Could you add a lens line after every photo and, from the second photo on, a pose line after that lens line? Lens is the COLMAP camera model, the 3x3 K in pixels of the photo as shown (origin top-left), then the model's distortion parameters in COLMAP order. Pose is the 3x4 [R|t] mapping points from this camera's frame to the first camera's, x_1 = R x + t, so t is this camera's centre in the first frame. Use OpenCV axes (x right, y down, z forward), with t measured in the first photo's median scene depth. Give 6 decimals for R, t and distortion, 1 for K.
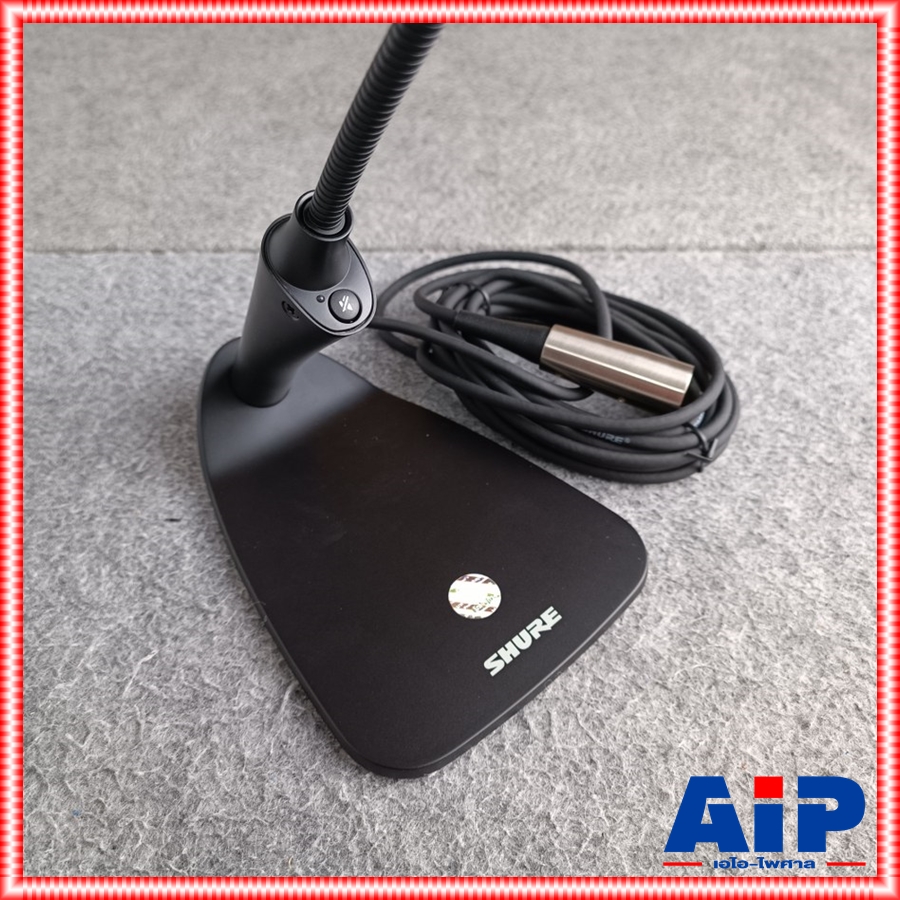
lens RADIAL K [[956.1, 0, 445.7], [0, 956.1, 451.5], [0, 0, 1]] dist [-0.001031, 0.000000]
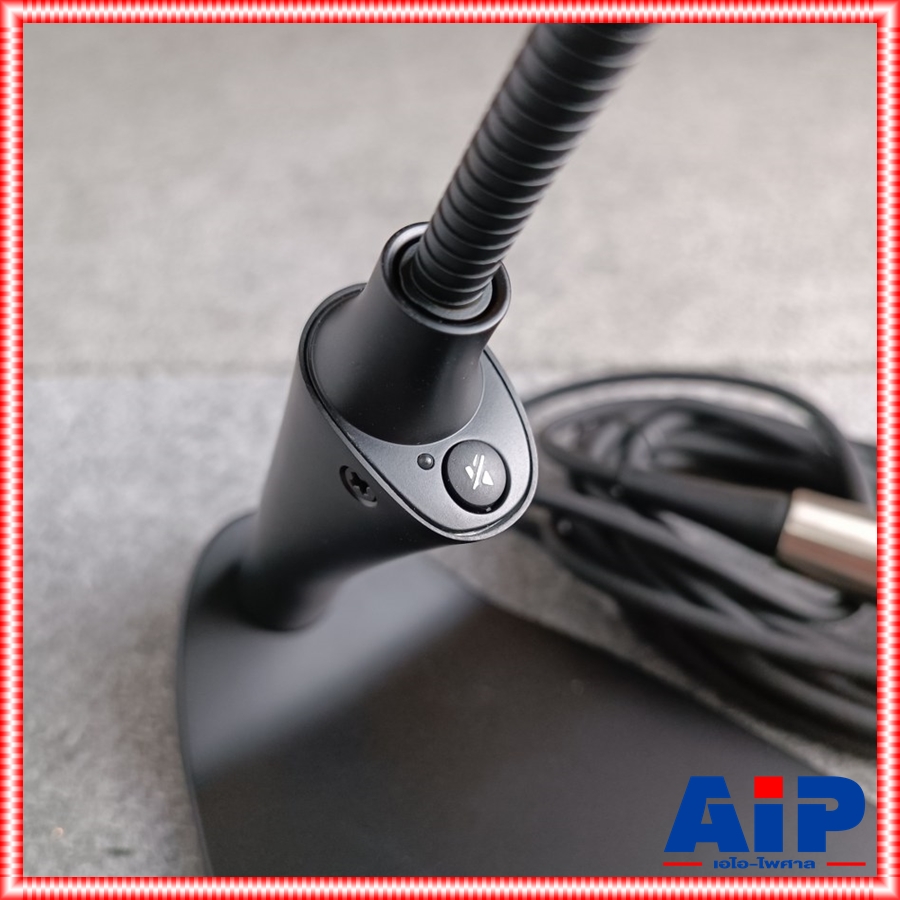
lens RADIAL K [[956.1, 0, 453.2], [0, 956.1, 450.2], [0, 0, 1]] dist [-0.001031, 0.000000]
pose [[0.999908, 0.000499, -0.013521, -0.084906], [-0.002258, 0.991463, -0.130368, -0.080187], [0.013340, 0.130386, 0.991374, 0.415336]]
